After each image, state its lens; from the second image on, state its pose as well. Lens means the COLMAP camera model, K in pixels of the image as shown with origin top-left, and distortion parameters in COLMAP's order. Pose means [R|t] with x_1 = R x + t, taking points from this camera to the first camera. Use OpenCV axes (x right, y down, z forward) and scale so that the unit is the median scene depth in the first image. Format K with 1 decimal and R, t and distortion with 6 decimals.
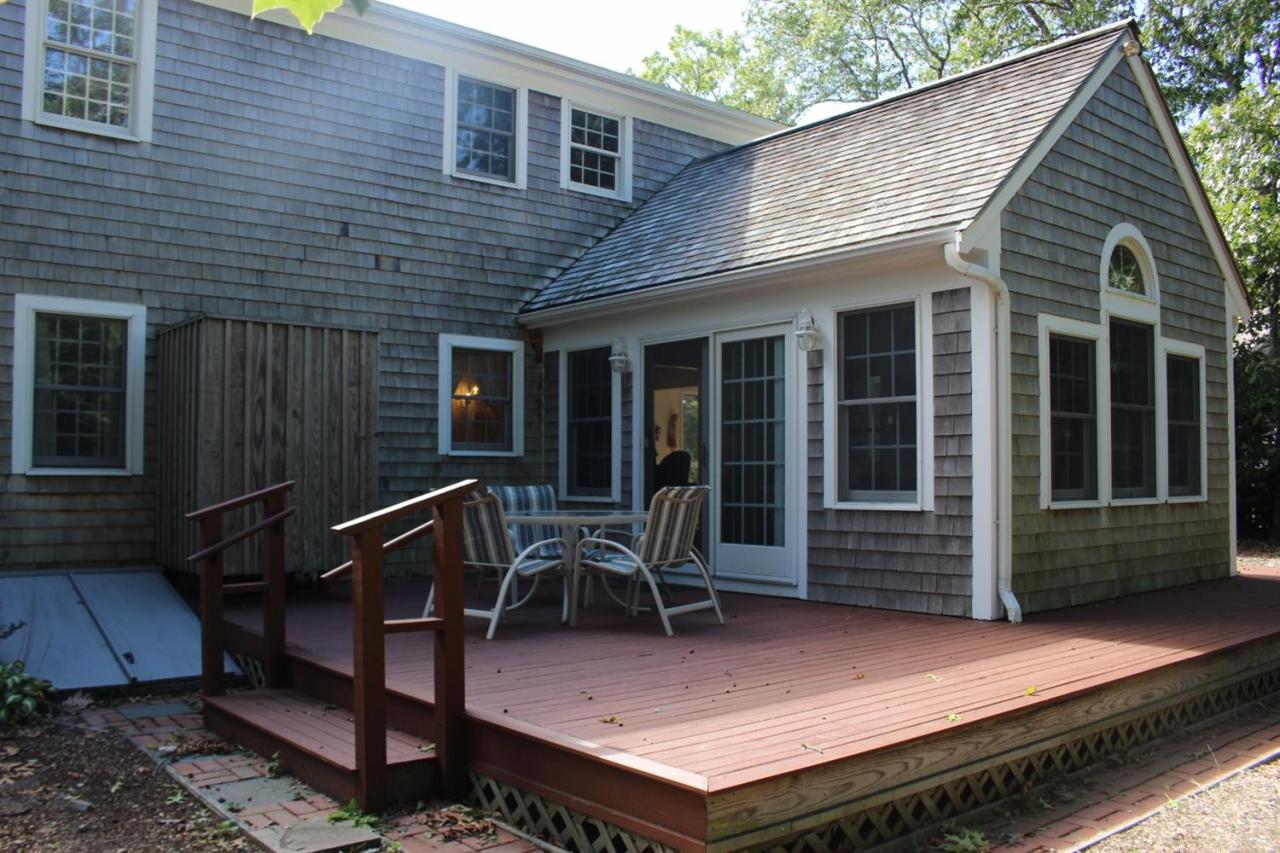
lens RADIAL K [[1064.6, 0, 639.2], [0, 1064.6, 403.3], [0, 0, 1]] dist [-0.138311, 0.120702]
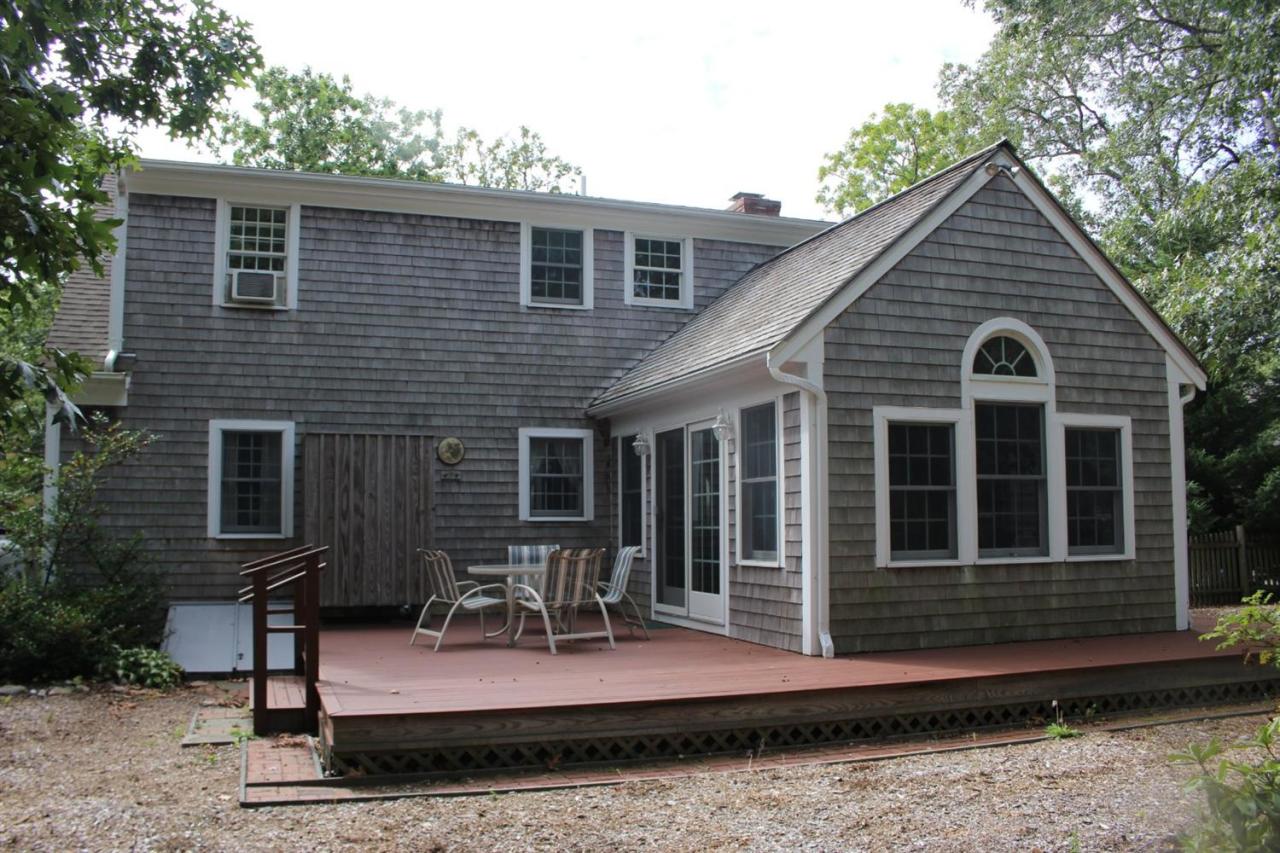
lens RADIAL K [[1064.6, 0, 631.7], [0, 1064.6, 421.2], [0, 0, 1]] dist [-0.138311, 0.120702]
pose [[0.938687, -0.037874, -0.342685, 0.466770], [0.028008, 0.999040, -0.033696, -0.030650], [0.343632, 0.022032, 0.938846, -0.222912]]
